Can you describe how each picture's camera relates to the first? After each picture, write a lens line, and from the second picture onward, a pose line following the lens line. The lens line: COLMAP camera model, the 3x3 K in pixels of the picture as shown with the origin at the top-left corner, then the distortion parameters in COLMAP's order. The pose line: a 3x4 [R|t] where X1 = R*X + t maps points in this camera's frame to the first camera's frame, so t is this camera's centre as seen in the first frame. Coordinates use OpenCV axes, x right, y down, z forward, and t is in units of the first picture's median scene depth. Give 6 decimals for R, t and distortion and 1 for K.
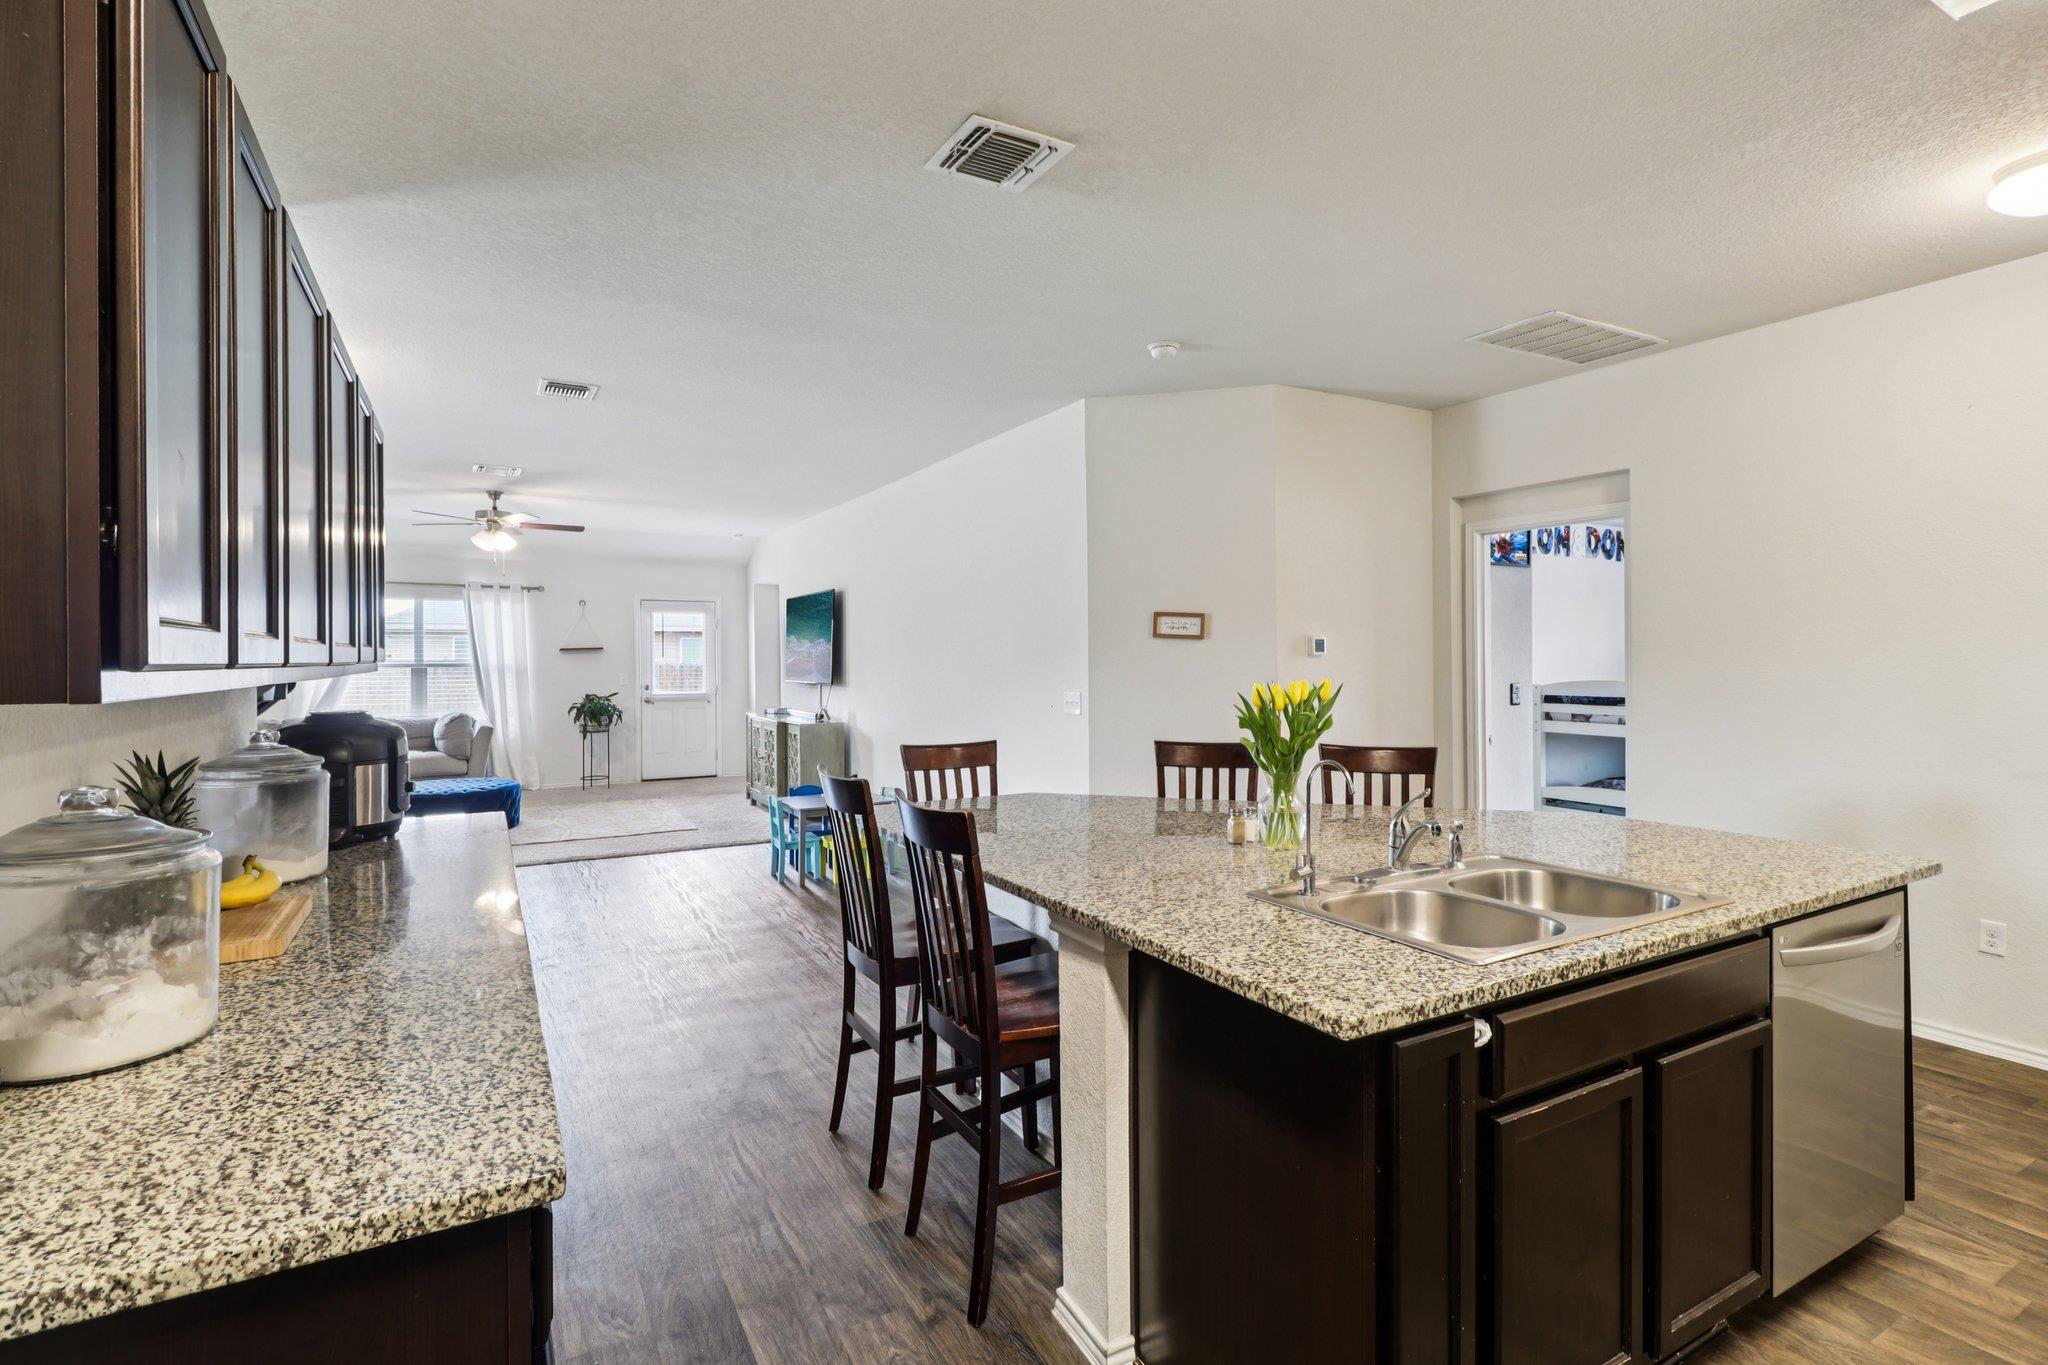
lens RADIAL K [[962.2, 0, 1025.8], [0, 962.2, 659.4], [0, 0, 1]] dist [0.002152, 0.000258]
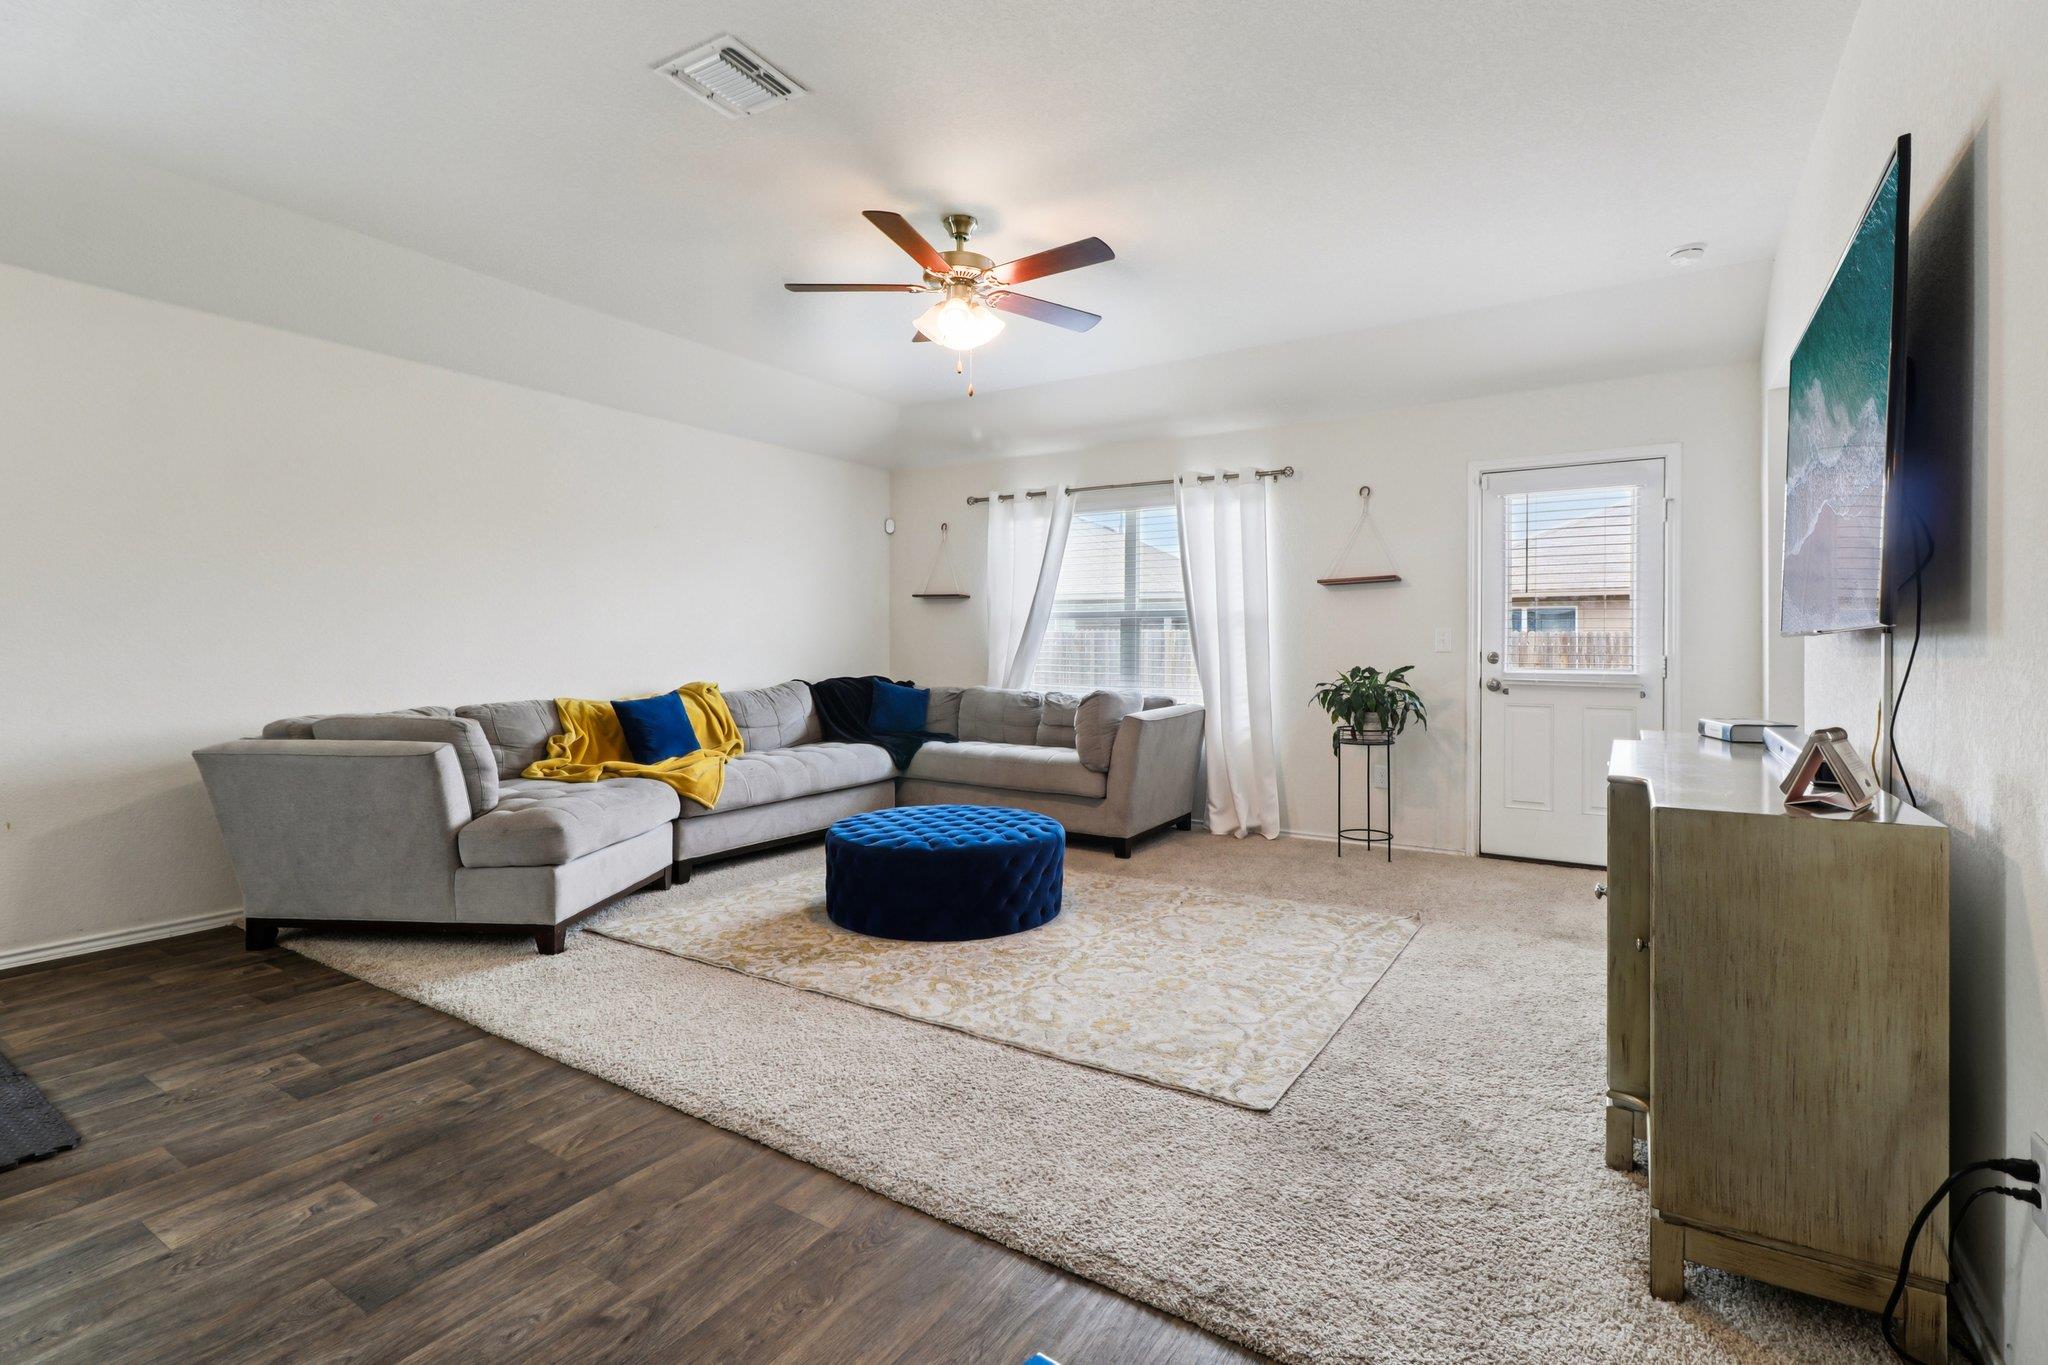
lens RADIAL K [[962.2, 0, 1025.8], [0, 962.2, 644.2], [0, 0, 1]] dist [0.002152, 0.000258]
pose [[0.470059, 0.000470, -0.882635, -0.093225], [-0.006138, 0.999977, -0.002737, 0.027732], [0.882613, 0.006704, 0.470052, 0.629341]]
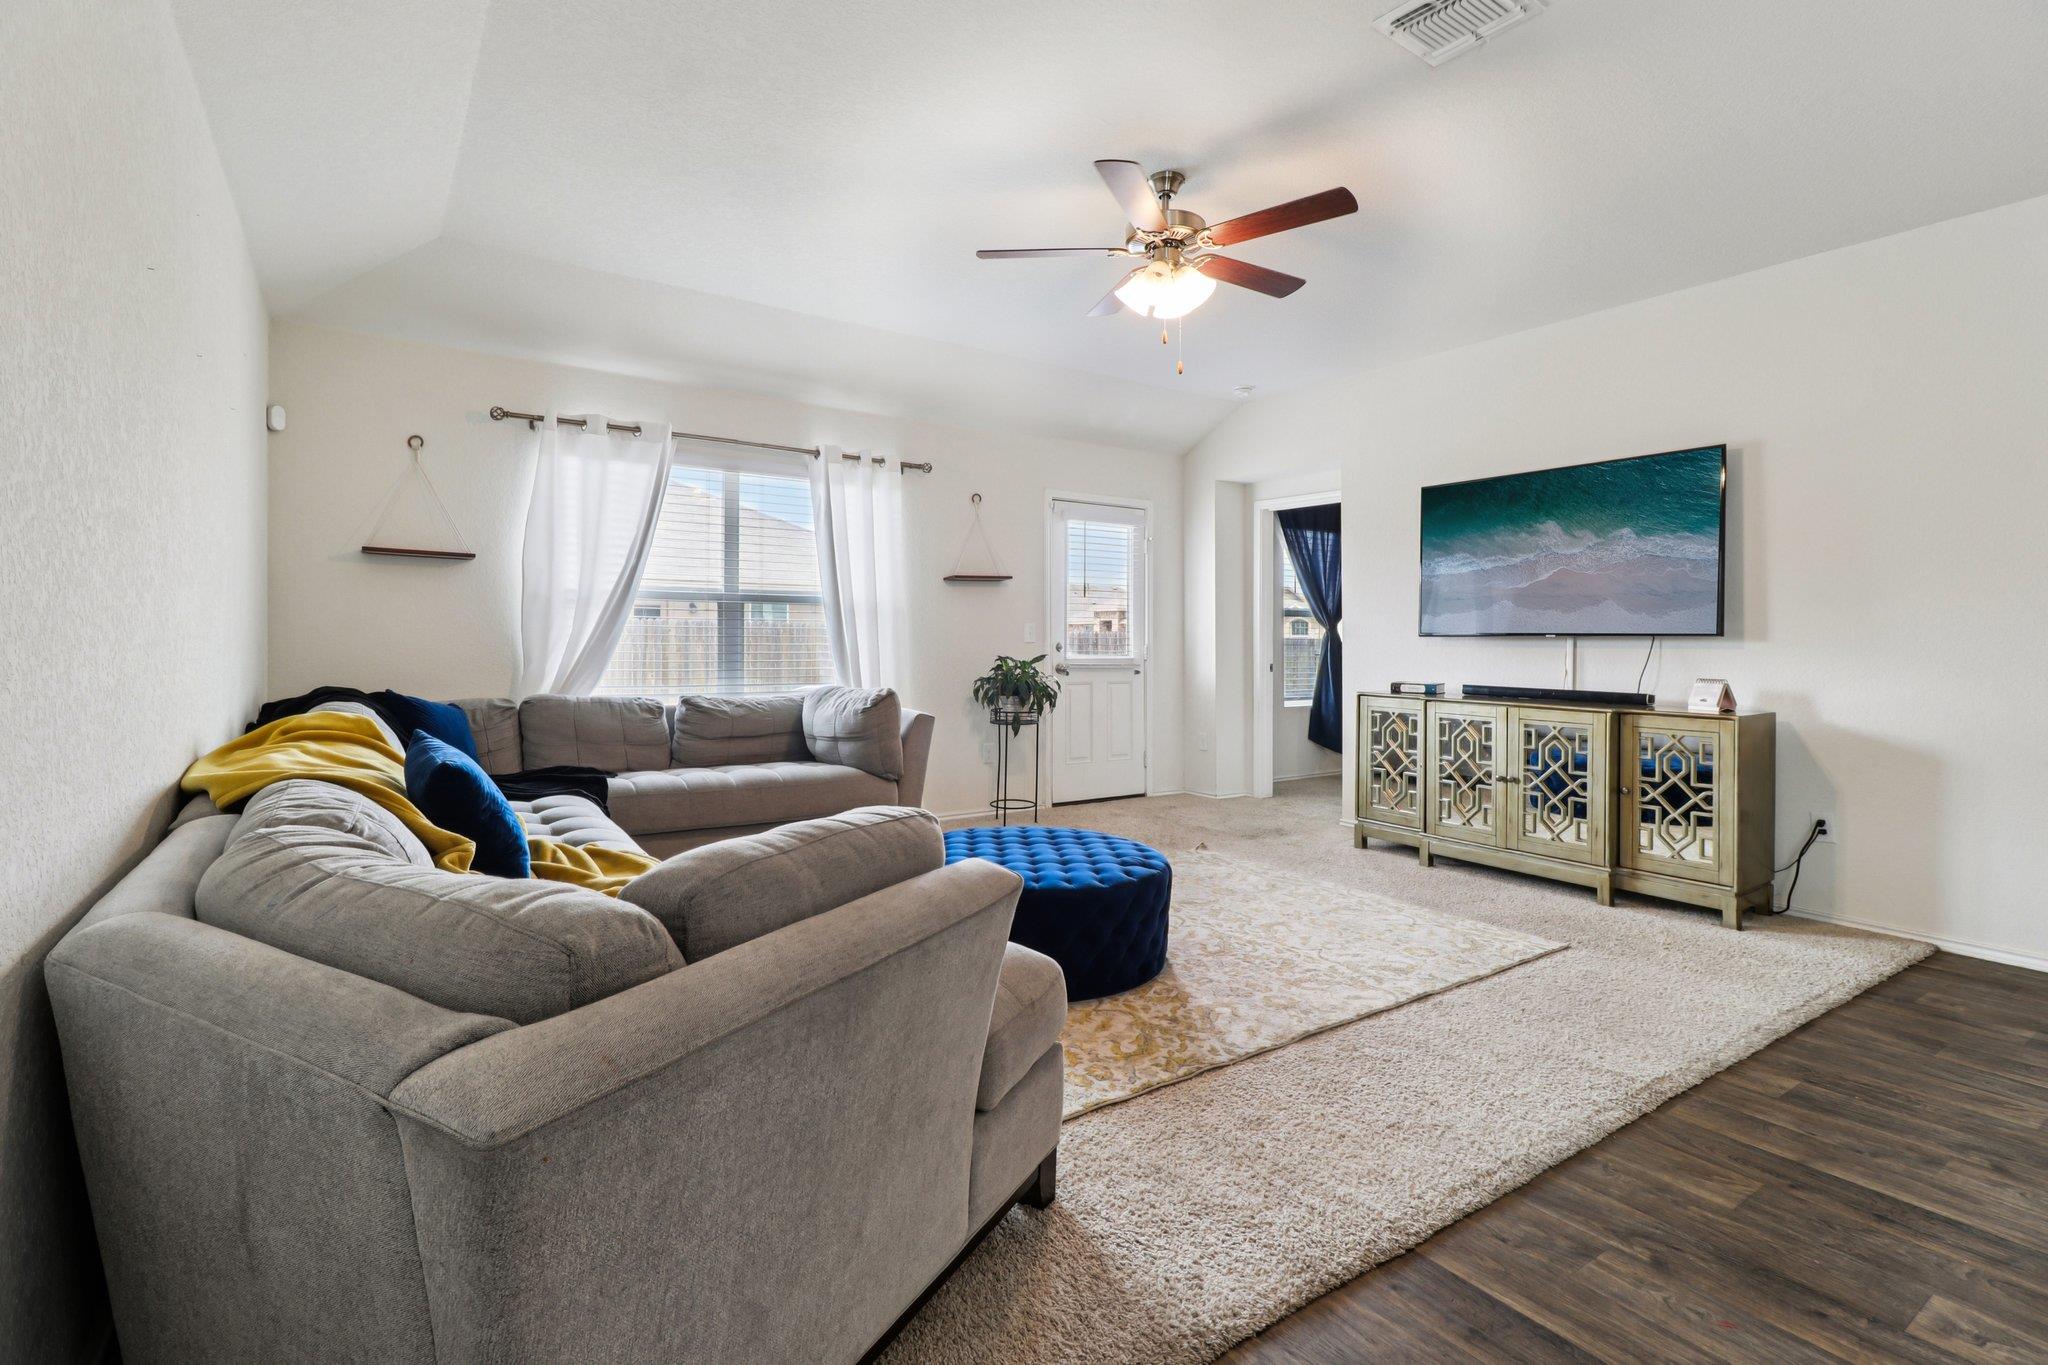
lens RADIAL K [[962.2, 0, 1026.8], [0, 962.2, 641.7], [0, 0, 1]] dist [0.002152, 0.000258]
pose [[0.996367, 0.009363, 0.084652, -0.506182], [-0.009644, 0.999949, 0.002905, 0.026679], [-0.084620, -0.003711, 0.996406, 0.447974]]
